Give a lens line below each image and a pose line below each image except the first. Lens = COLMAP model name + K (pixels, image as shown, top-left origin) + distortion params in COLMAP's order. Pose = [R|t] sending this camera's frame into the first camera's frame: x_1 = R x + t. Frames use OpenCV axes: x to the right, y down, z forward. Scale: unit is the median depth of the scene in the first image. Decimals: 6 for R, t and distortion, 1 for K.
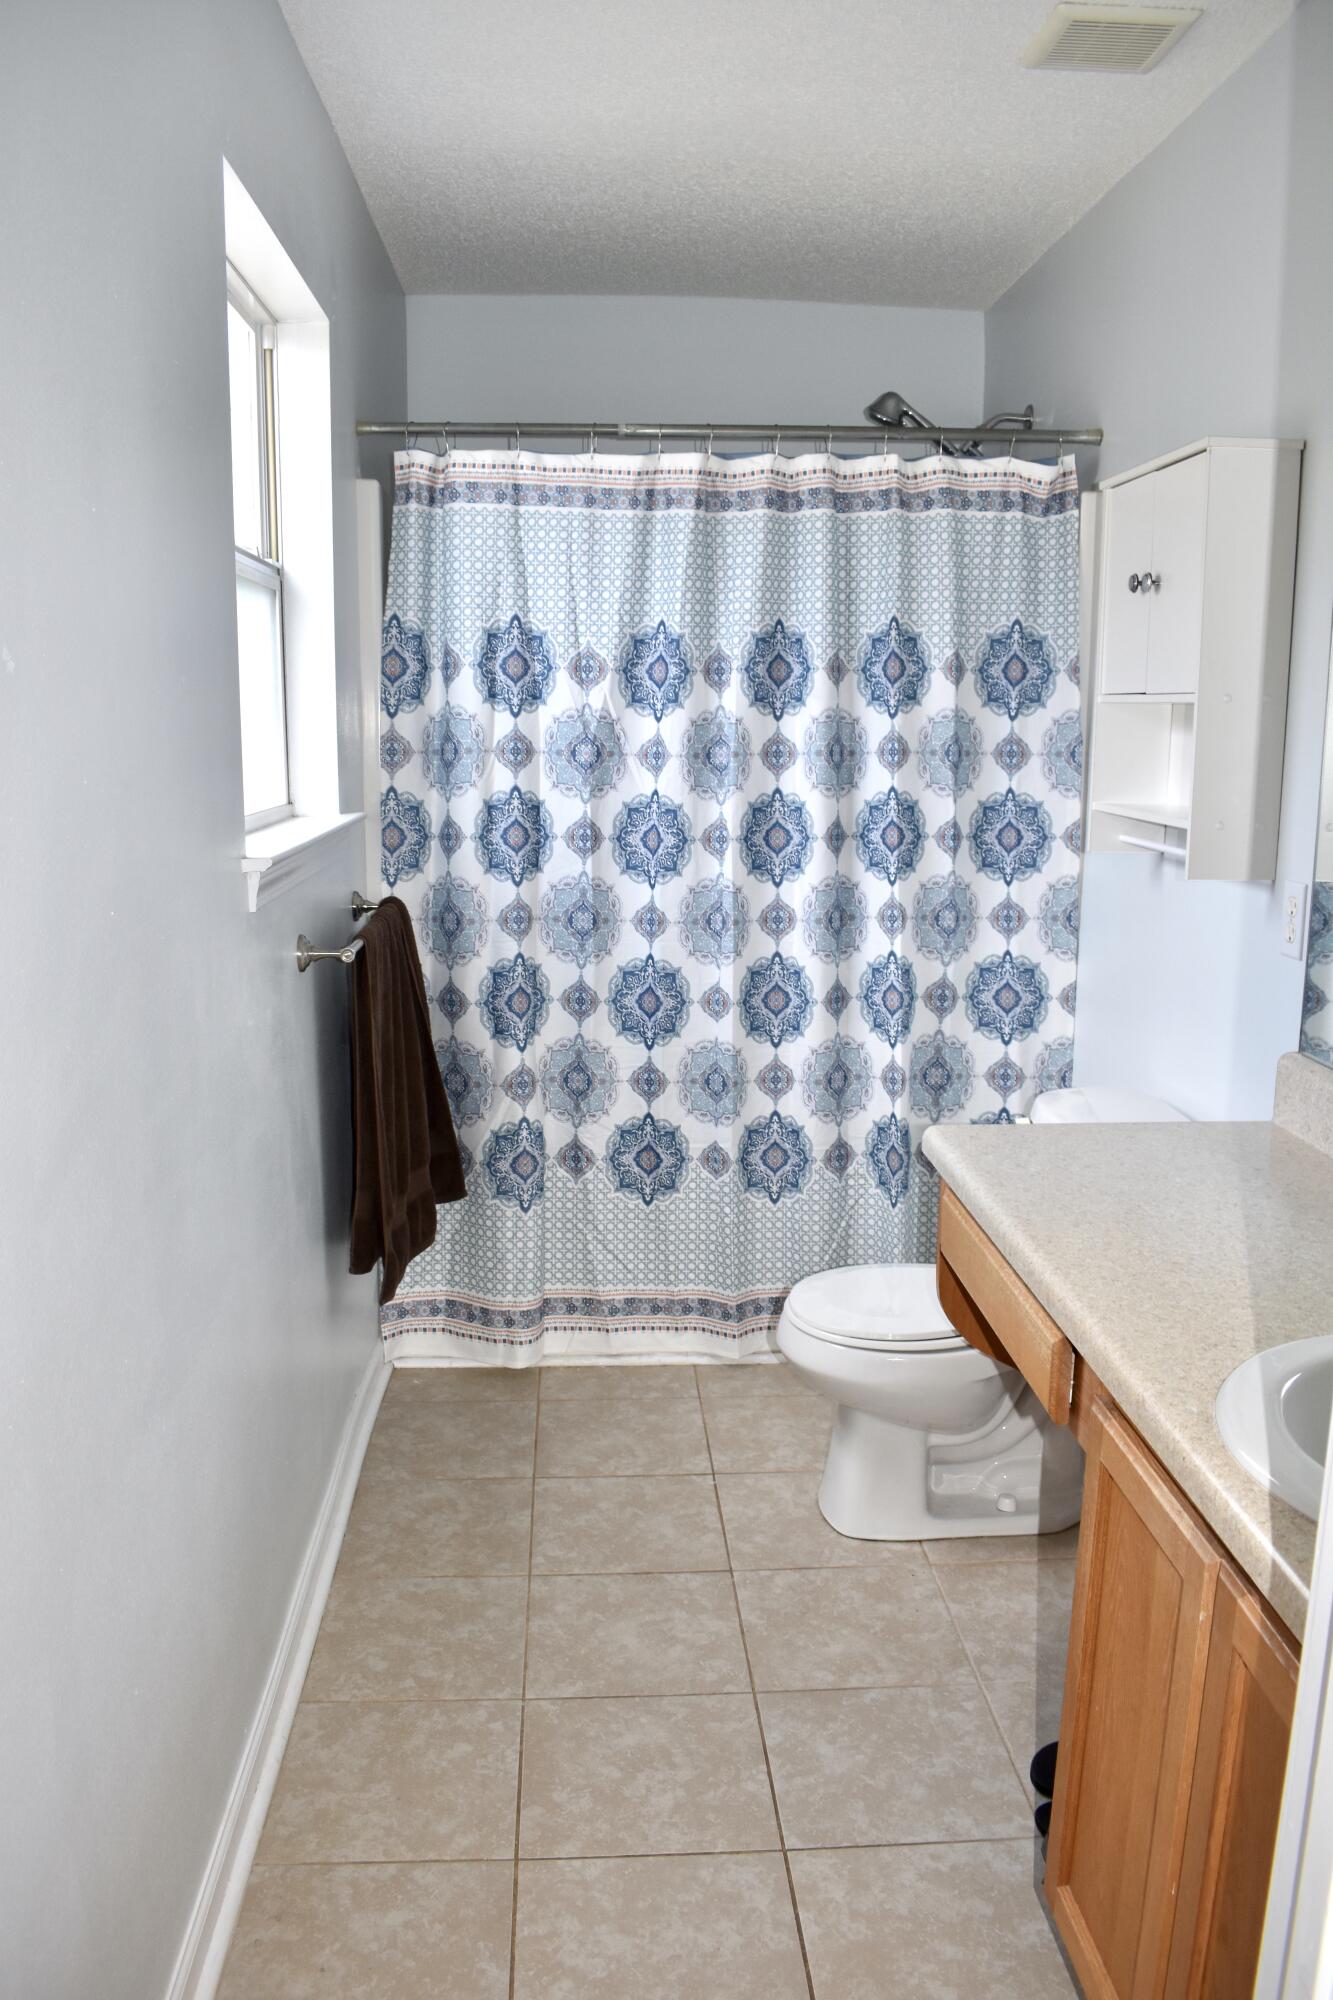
lens RADIAL K [[1563.2, 0, 674.7], [0, 1563.2, 1005.8], [0, 0, 1]] dist [-0.098307, 0.017333]
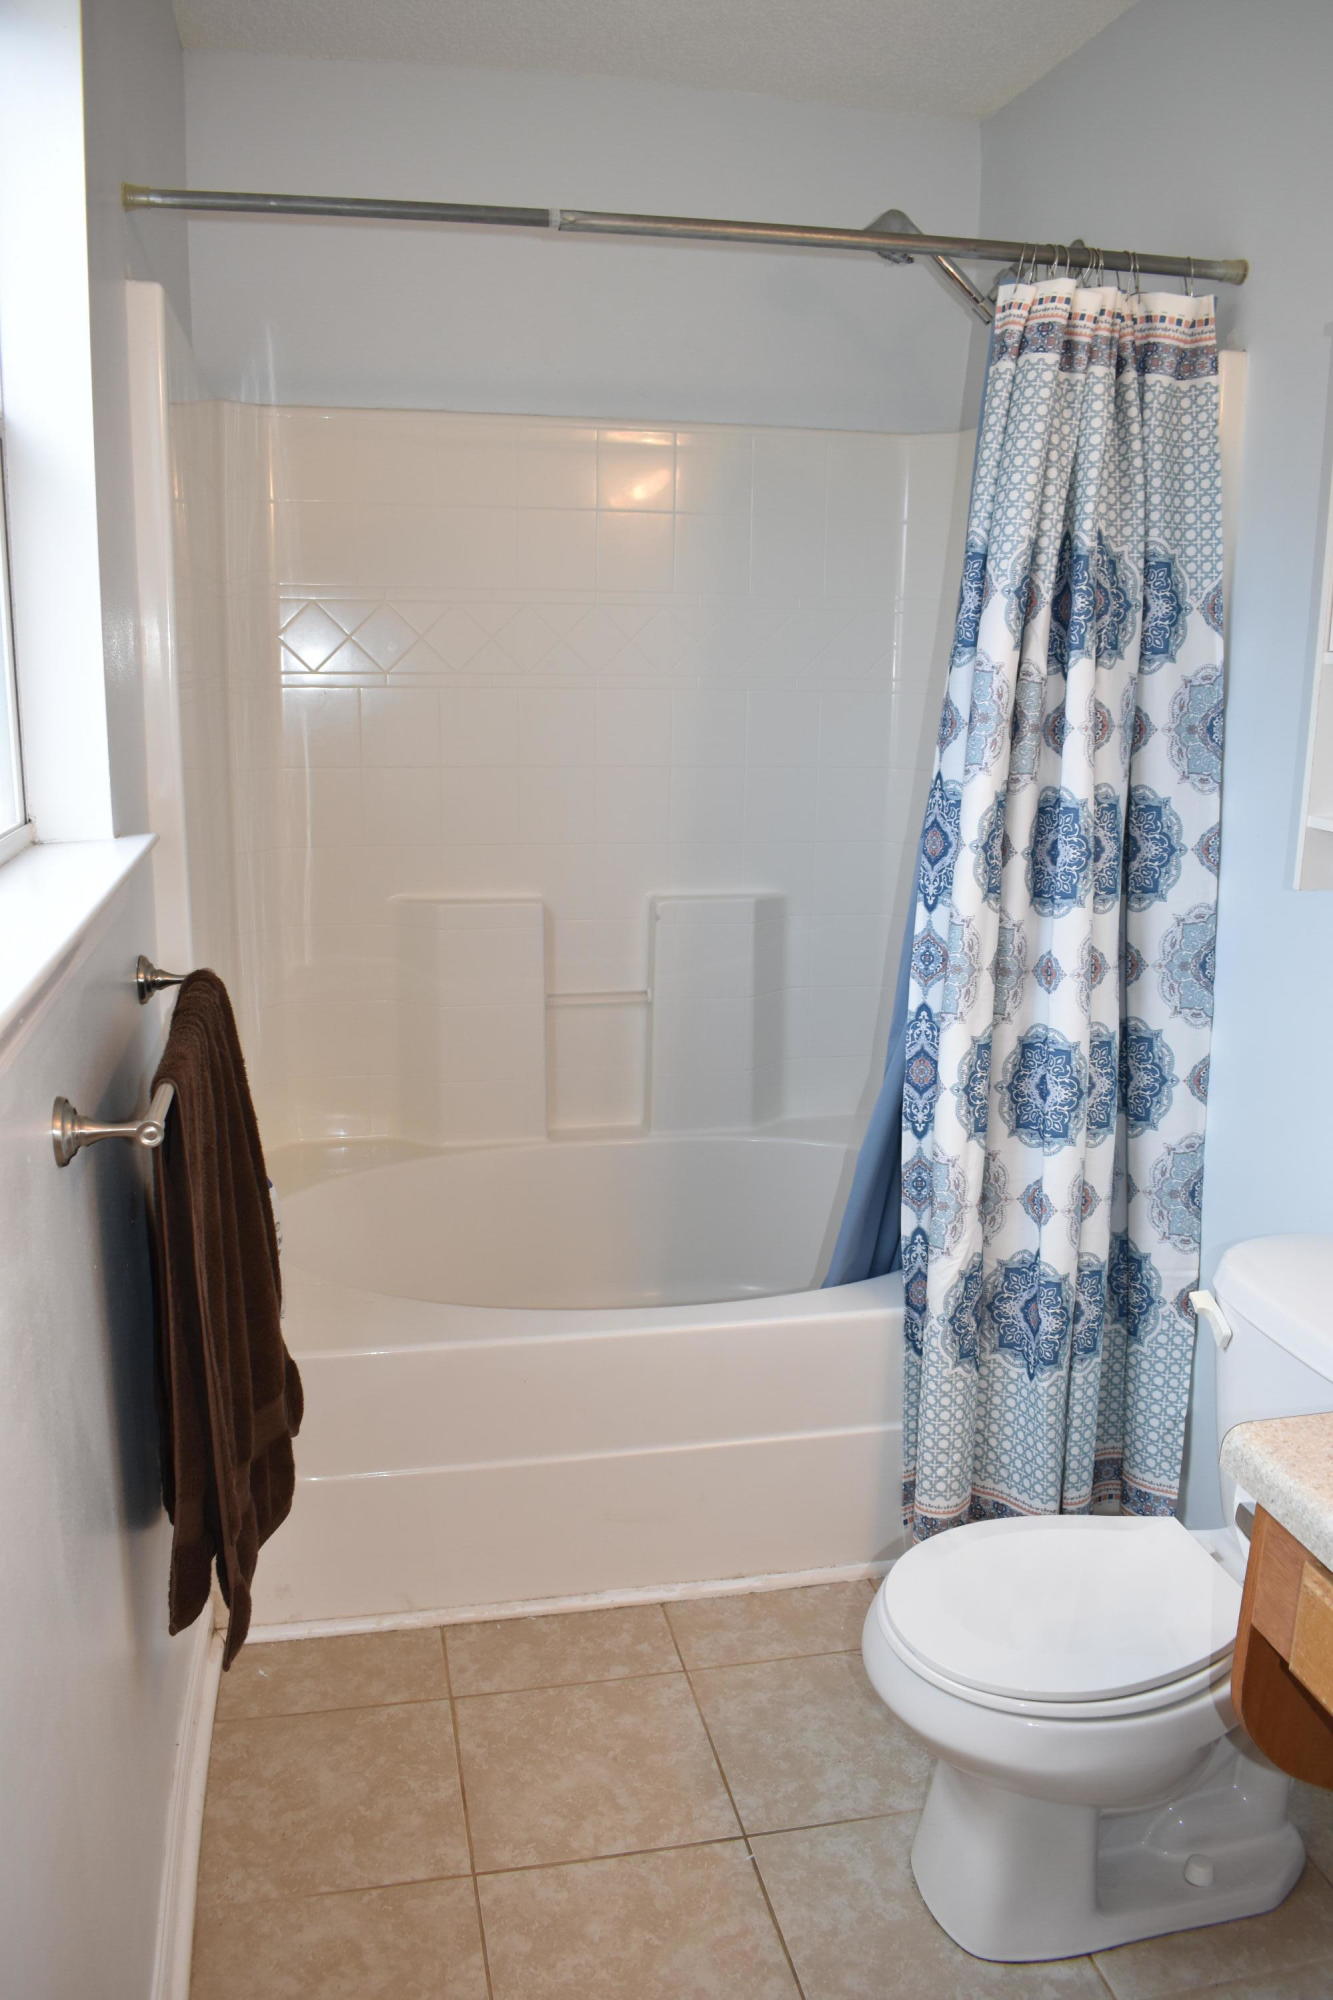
lens RADIAL K [[1563.2, 0, 663.0], [0, 1563.2, 991.5], [0, 0, 1]] dist [-0.098307, 0.017333]
pose [[0.989141, -0.025005, 0.144827, -0.090642], [0.019217, 0.998965, 0.041227, -0.081920], [-0.145708, -0.037997, 0.988598, 0.364801]]
